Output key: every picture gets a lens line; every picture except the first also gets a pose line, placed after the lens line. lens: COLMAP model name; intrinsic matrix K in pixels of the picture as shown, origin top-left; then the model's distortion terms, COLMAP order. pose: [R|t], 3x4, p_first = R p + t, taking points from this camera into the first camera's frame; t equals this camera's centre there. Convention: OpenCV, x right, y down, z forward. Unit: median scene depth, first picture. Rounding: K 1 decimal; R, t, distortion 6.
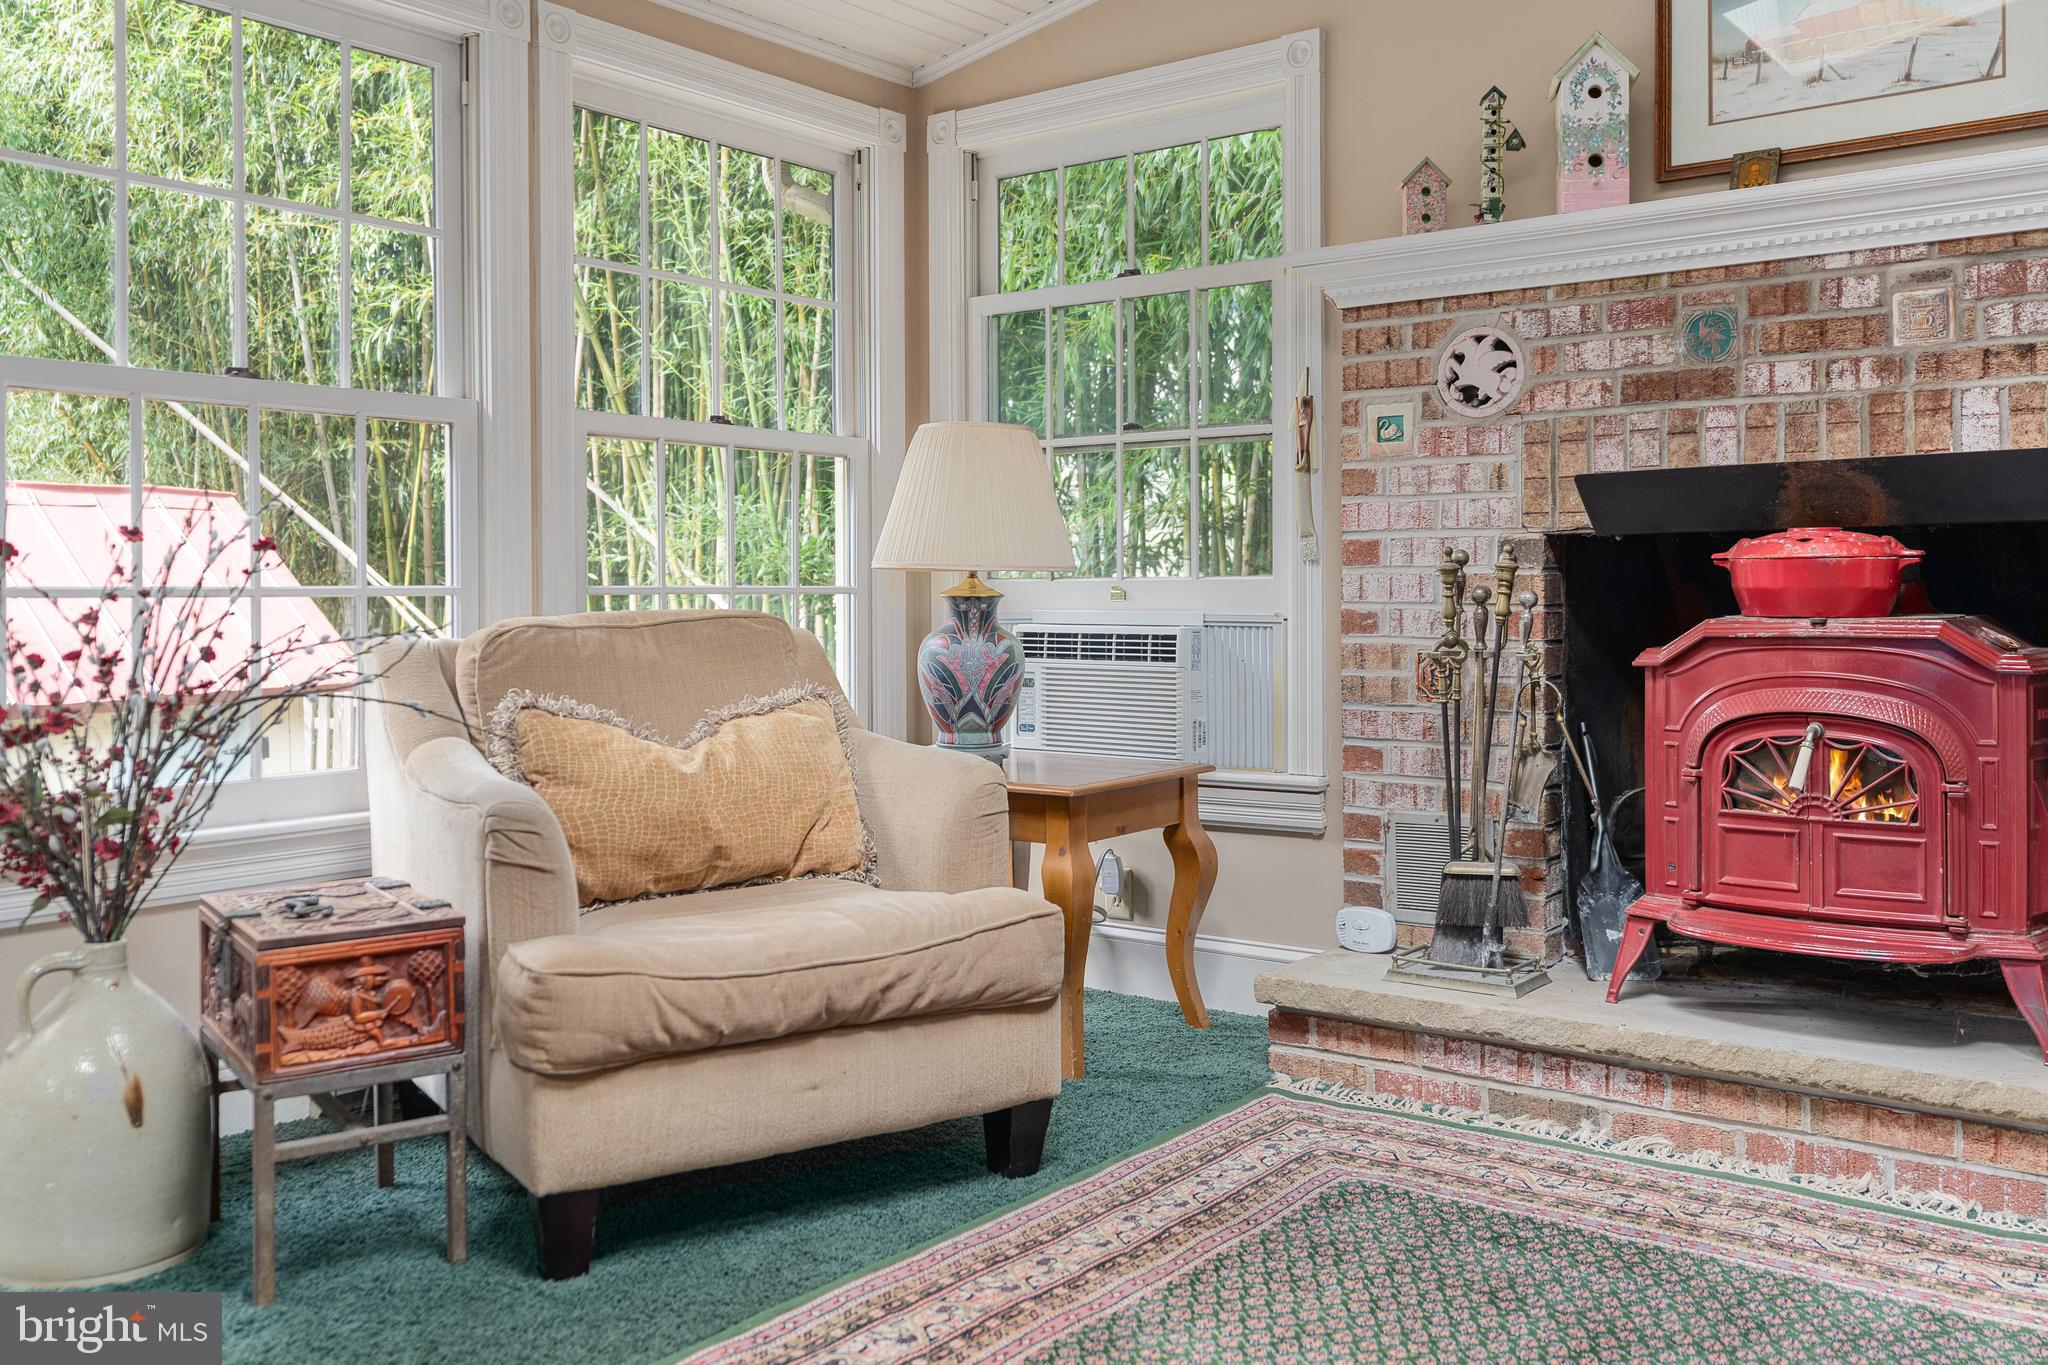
lens RADIAL K [[1776.7, 0, 1060.3], [0, 1776.7, 599.1], [0, 0, 1]] dist [0.013587, -0.007339]
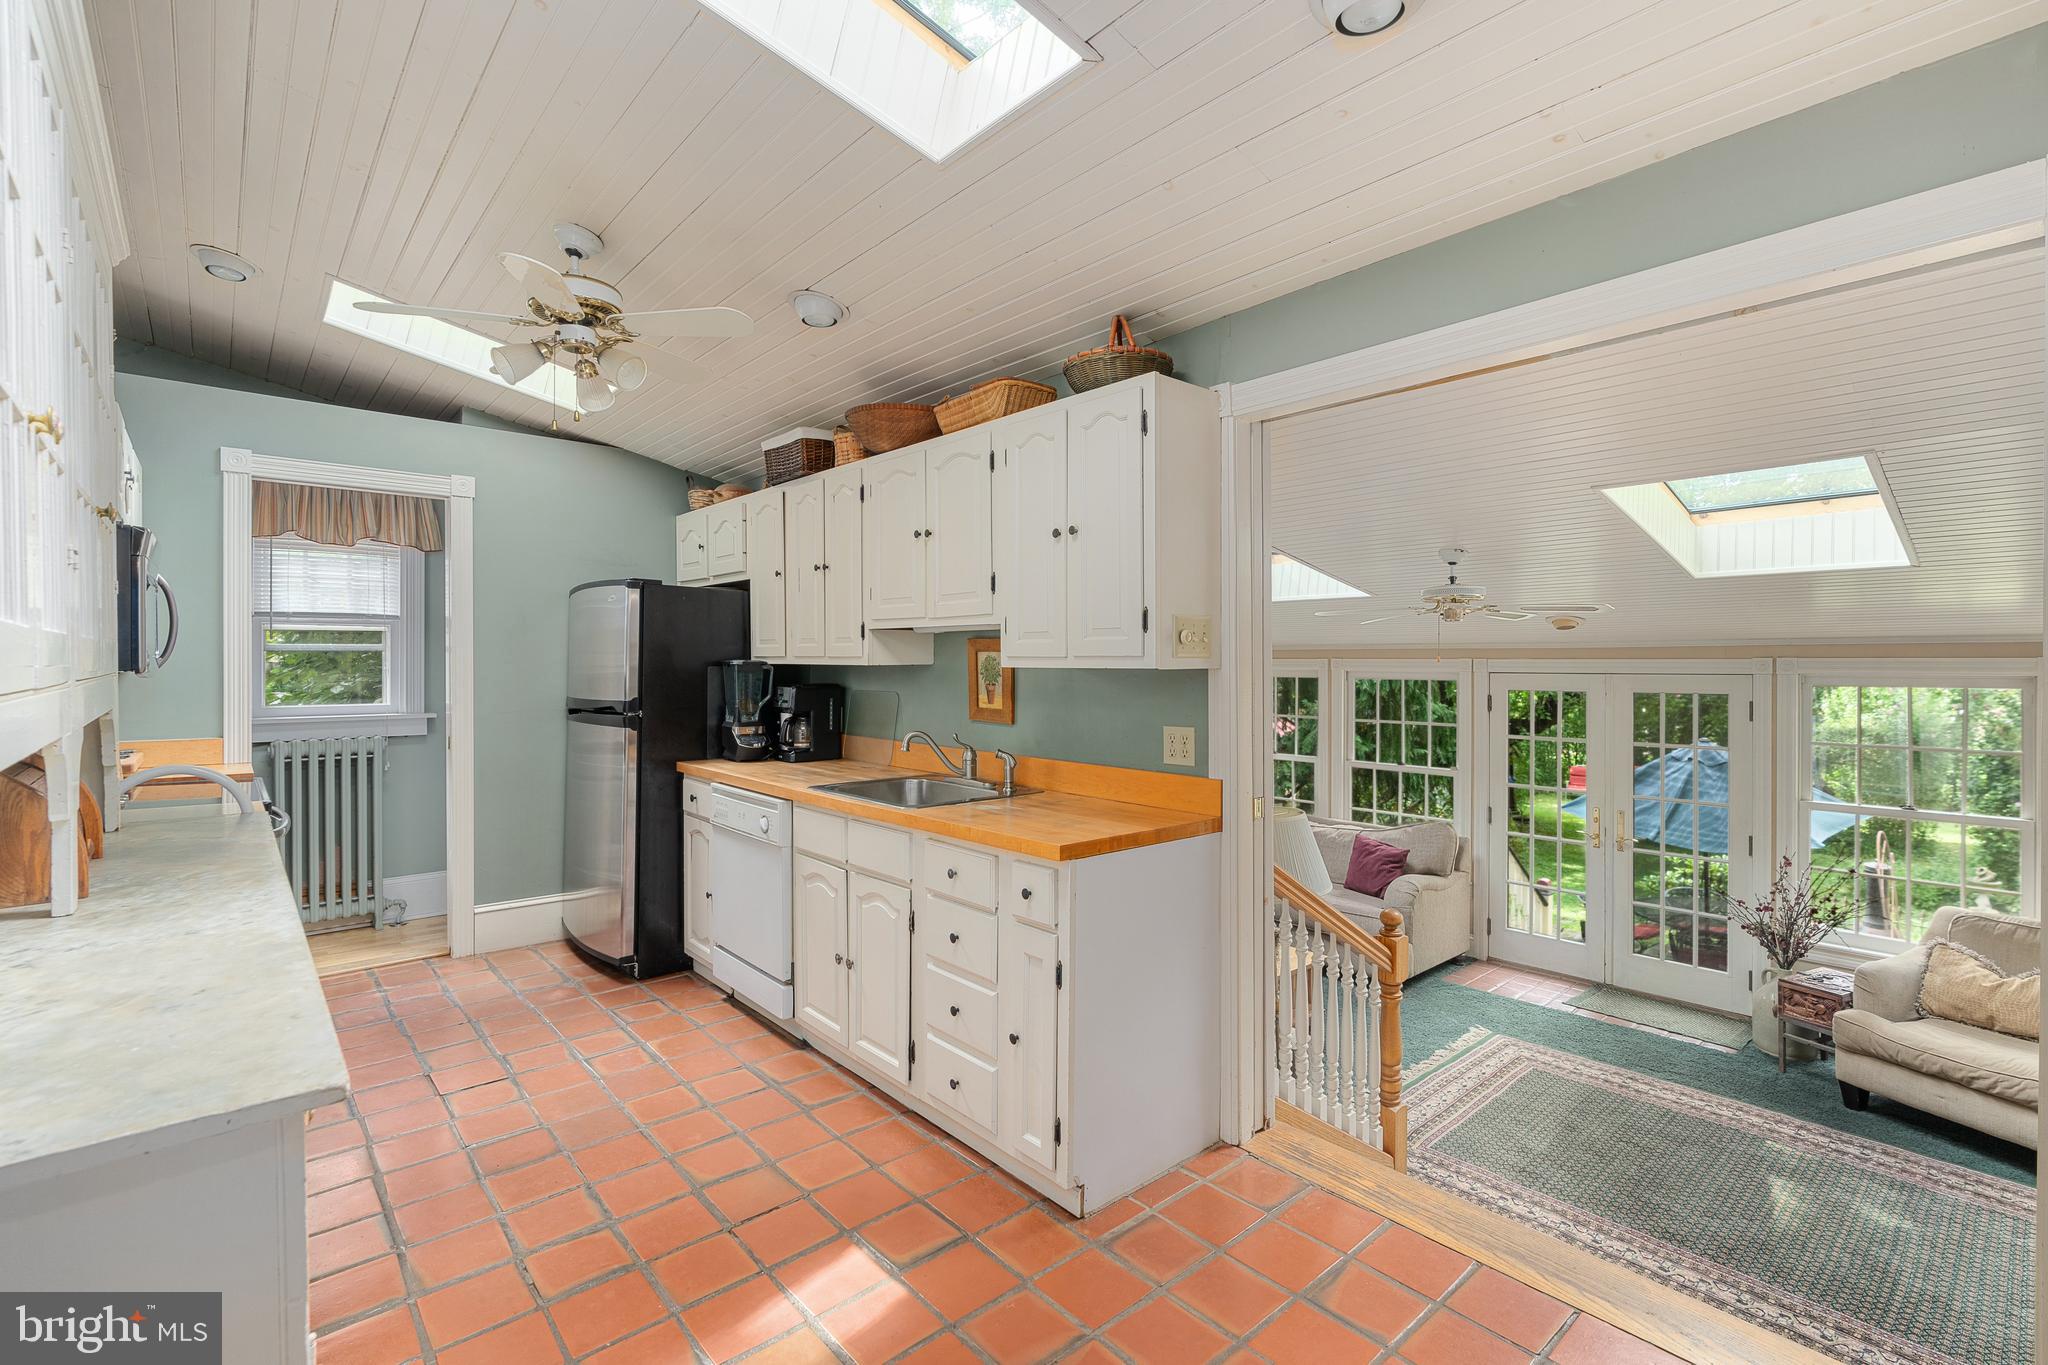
lens RADIAL K [[932.3, 0, 1020.9], [0, 932.3, 665.6], [0, 0, 1]] dist [-0.007984, 0.003599]
pose [[-0.216135, 0.006411, -0.976343, 1.378581], [-0.005745, 0.999953, 0.007838, -0.368335], [0.976347, 0.007303, -0.216088, -0.153203]]
